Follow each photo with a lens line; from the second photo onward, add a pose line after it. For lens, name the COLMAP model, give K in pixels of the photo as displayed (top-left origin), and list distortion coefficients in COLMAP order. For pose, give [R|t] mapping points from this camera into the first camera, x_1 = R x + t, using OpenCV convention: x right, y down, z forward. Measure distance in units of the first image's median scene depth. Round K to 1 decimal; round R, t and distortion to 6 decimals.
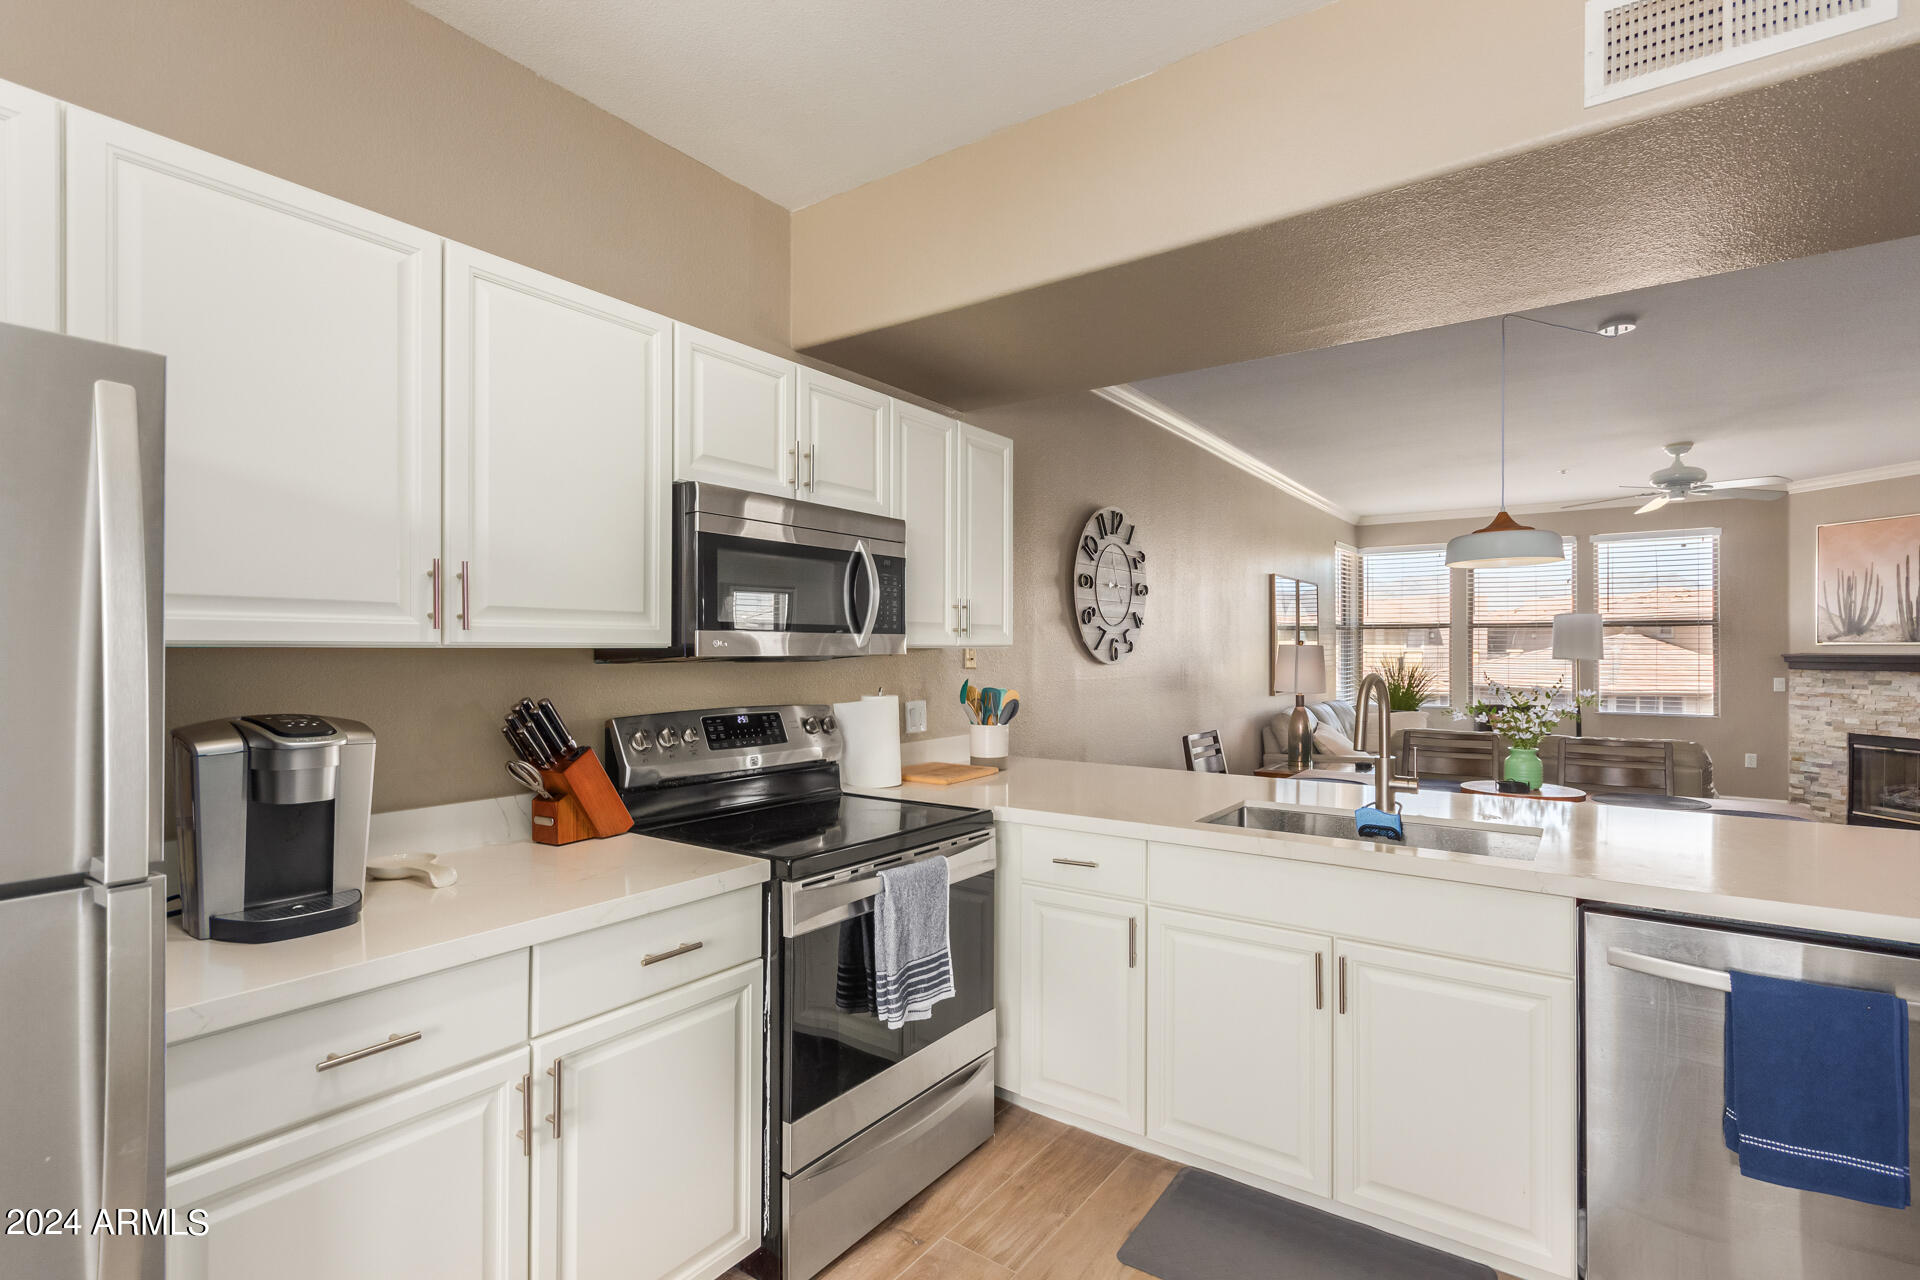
lens RADIAL K [[921.8, 0, 961.3], [0, 921.8, 644.8], [0, 0, 1]] dist [-0.001968, 0.000099]
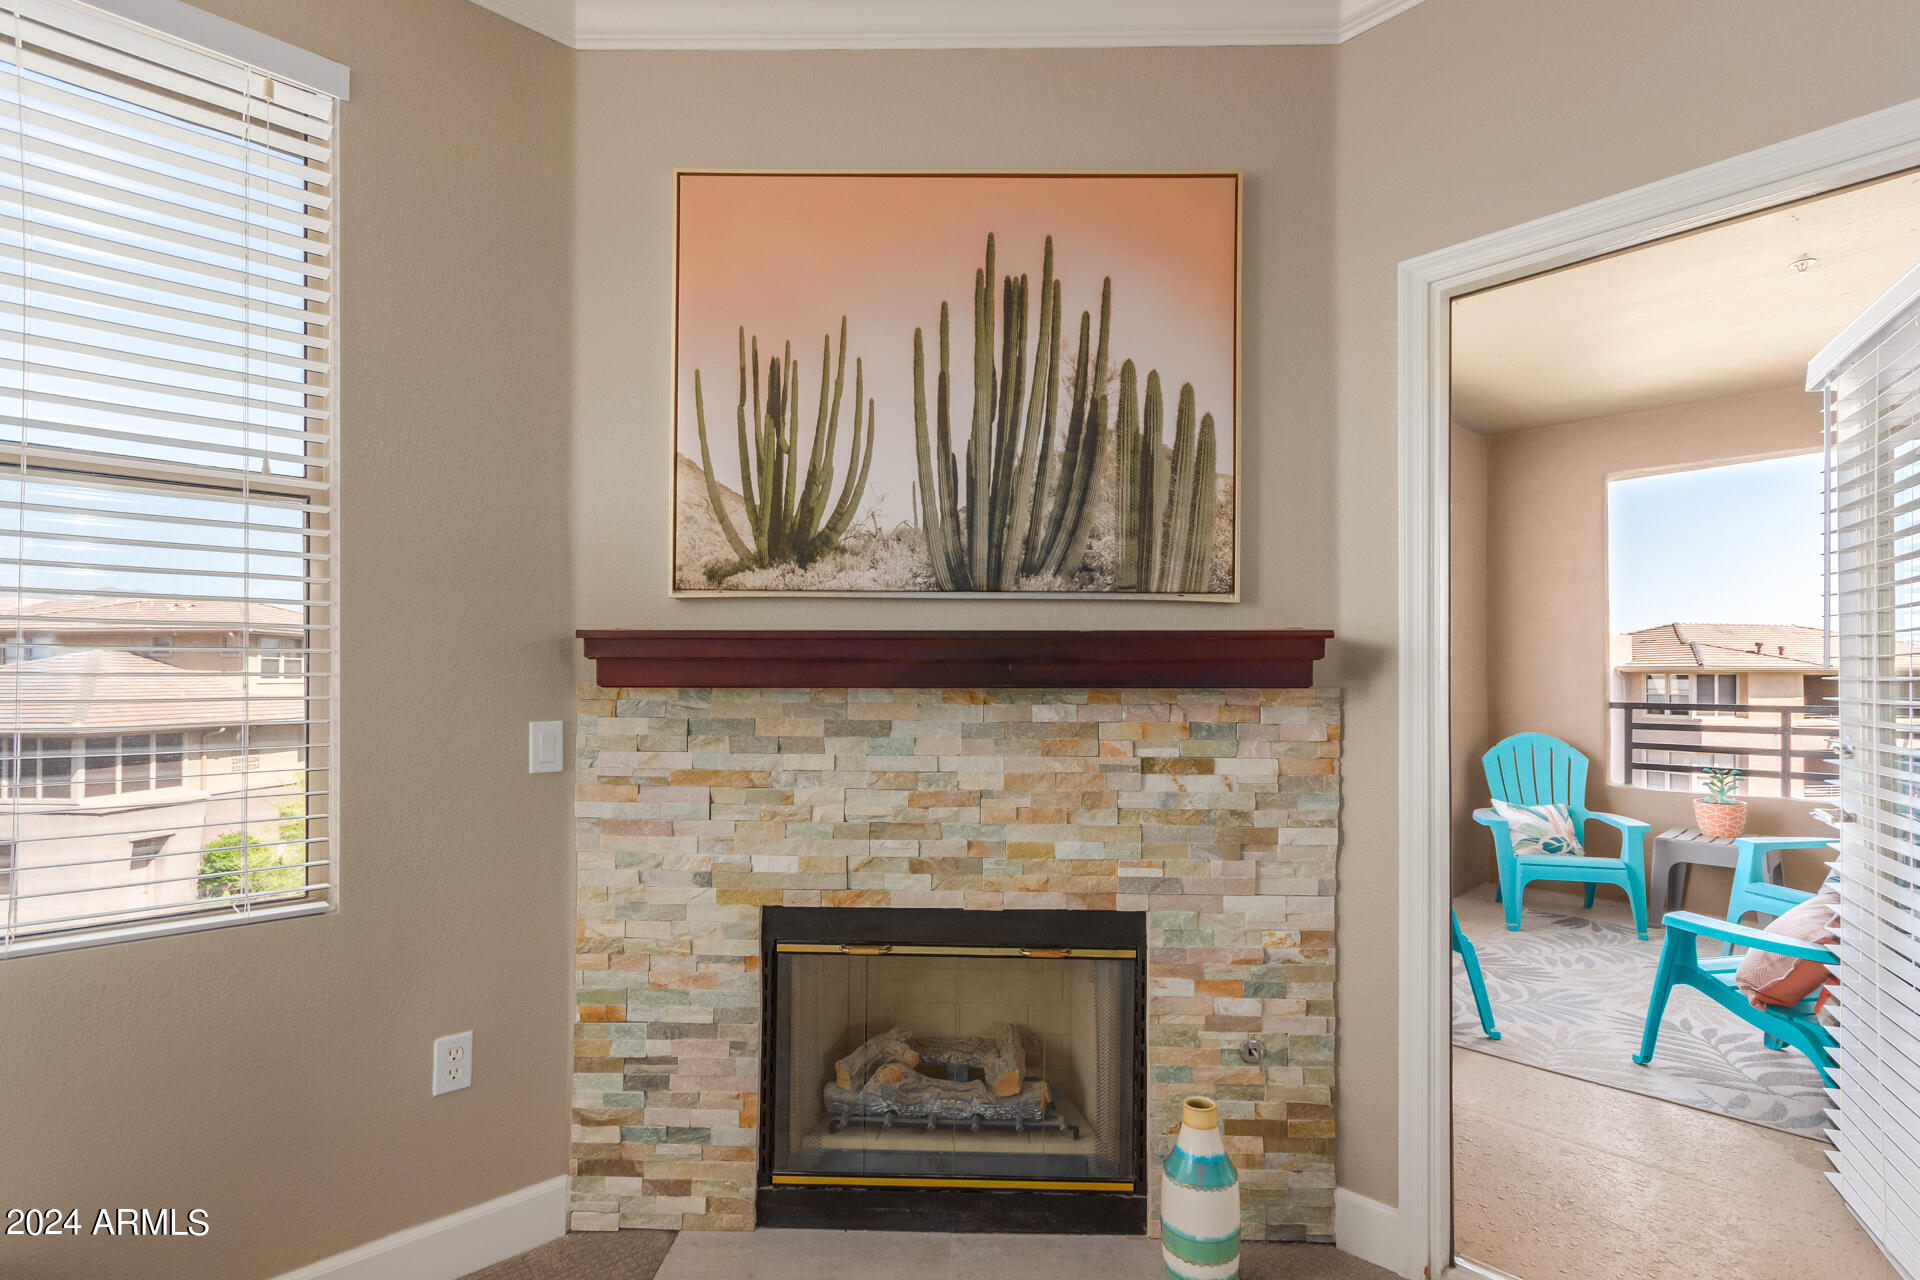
lens RADIAL K [[921.8, 0, 961.8], [0, 921.8, 651.9], [0, 0, 1]] dist [-0.001968, 0.000099]
pose [[0.216765, 0.014183, 0.976121, 0.687870], [-0.005176, 0.999897, -0.013379, 0.019780], [-0.976210, -0.002153, 0.216816, 0.867216]]
